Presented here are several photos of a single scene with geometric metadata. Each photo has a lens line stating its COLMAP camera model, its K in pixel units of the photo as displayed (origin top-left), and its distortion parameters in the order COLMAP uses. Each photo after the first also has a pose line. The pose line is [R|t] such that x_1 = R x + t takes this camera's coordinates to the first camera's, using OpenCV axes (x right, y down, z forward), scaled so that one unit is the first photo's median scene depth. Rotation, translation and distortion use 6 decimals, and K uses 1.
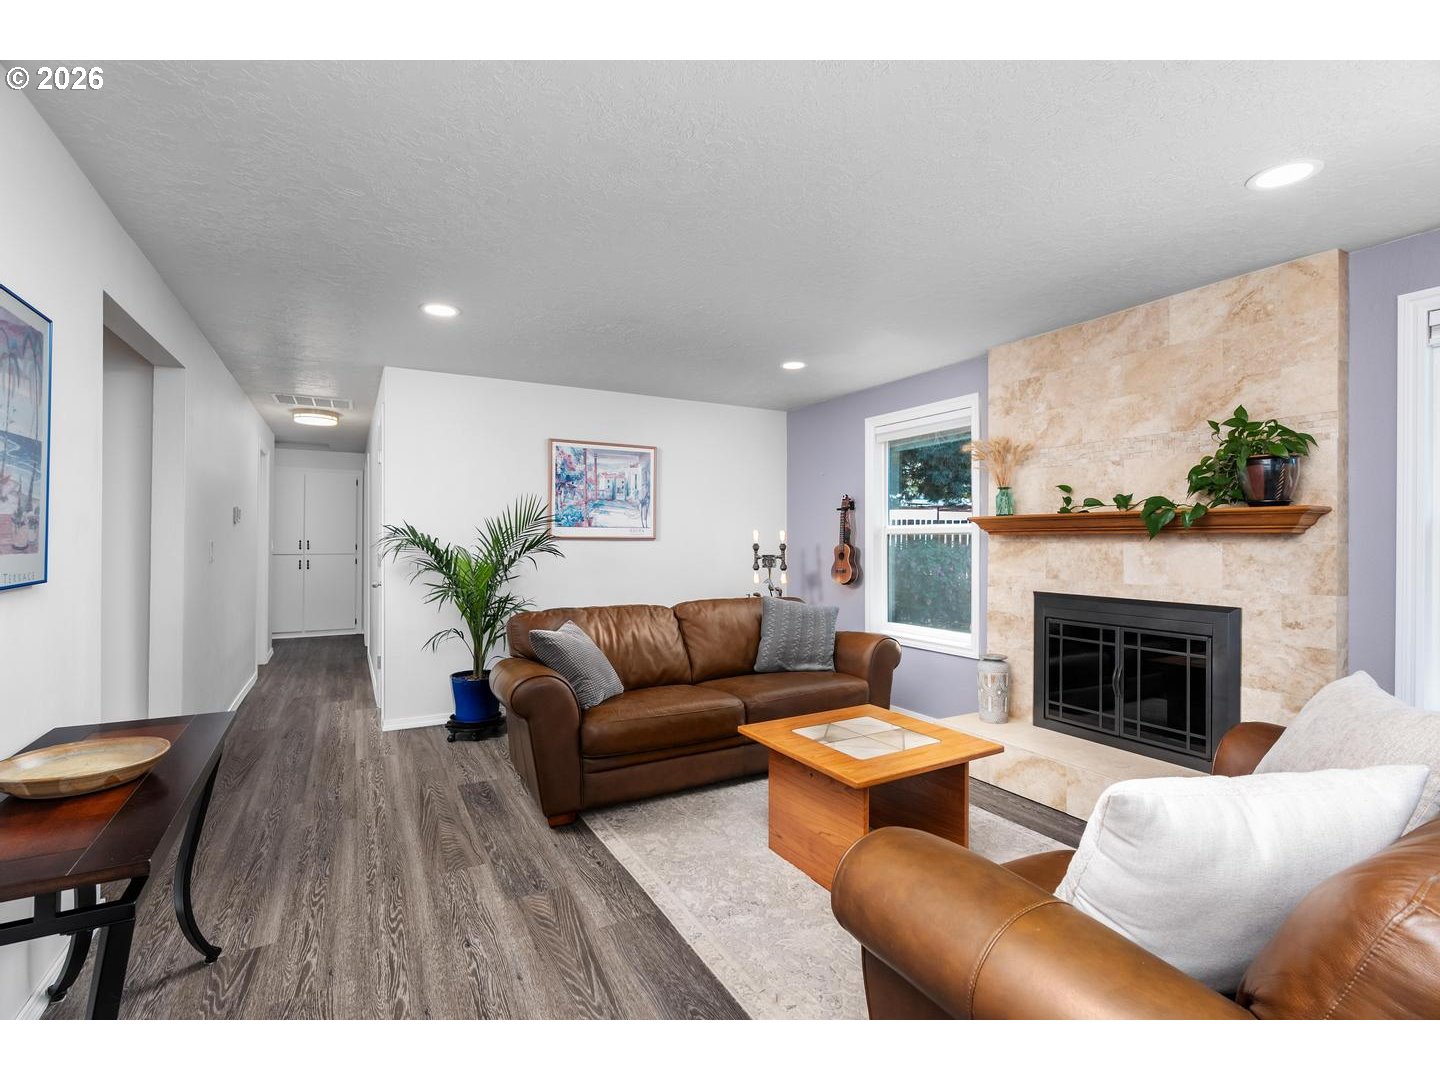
lens RADIAL K [[668.5, 0, 720.0], [0, 668.5, 540.0], [0, 0, 1]] dist [0.000044, 0.000311]
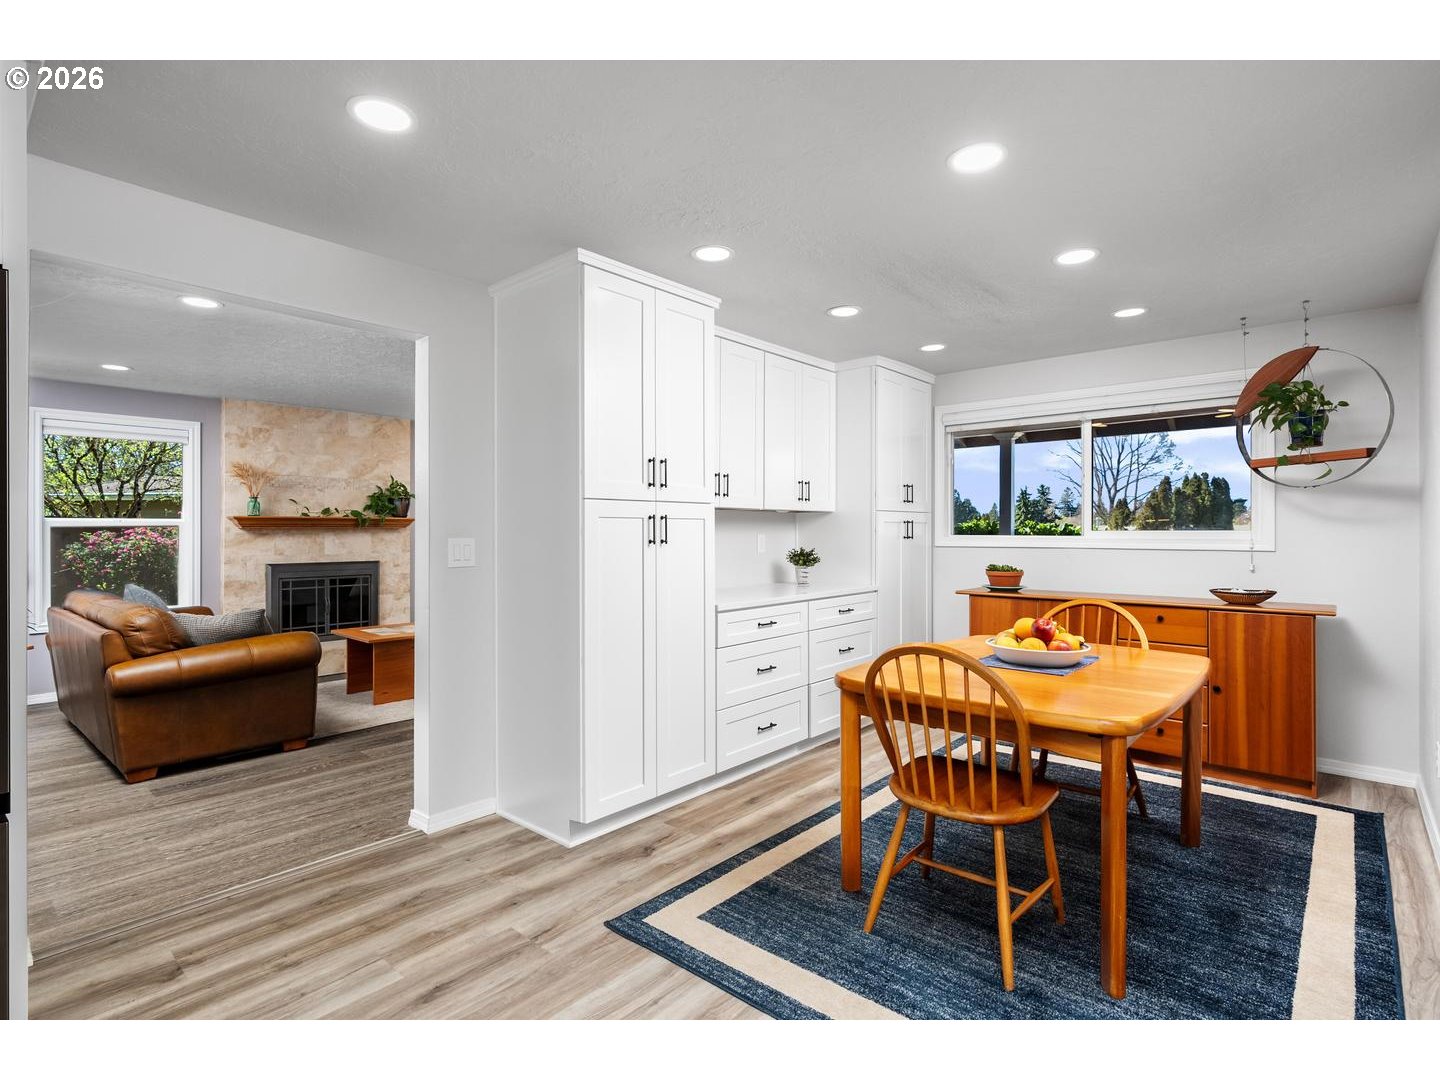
lens RADIAL K [[731.3, 0, 715.7], [0, 731.3, 533.5], [0, 0, 1]] dist [0.019186, 0.000232]
pose [[-0.322971, -0.007726, 0.946377, -1.662410], [0.000444, 0.999965, 0.008315, -0.010276], [-0.946409, 0.003106, -0.322957, 0.606175]]
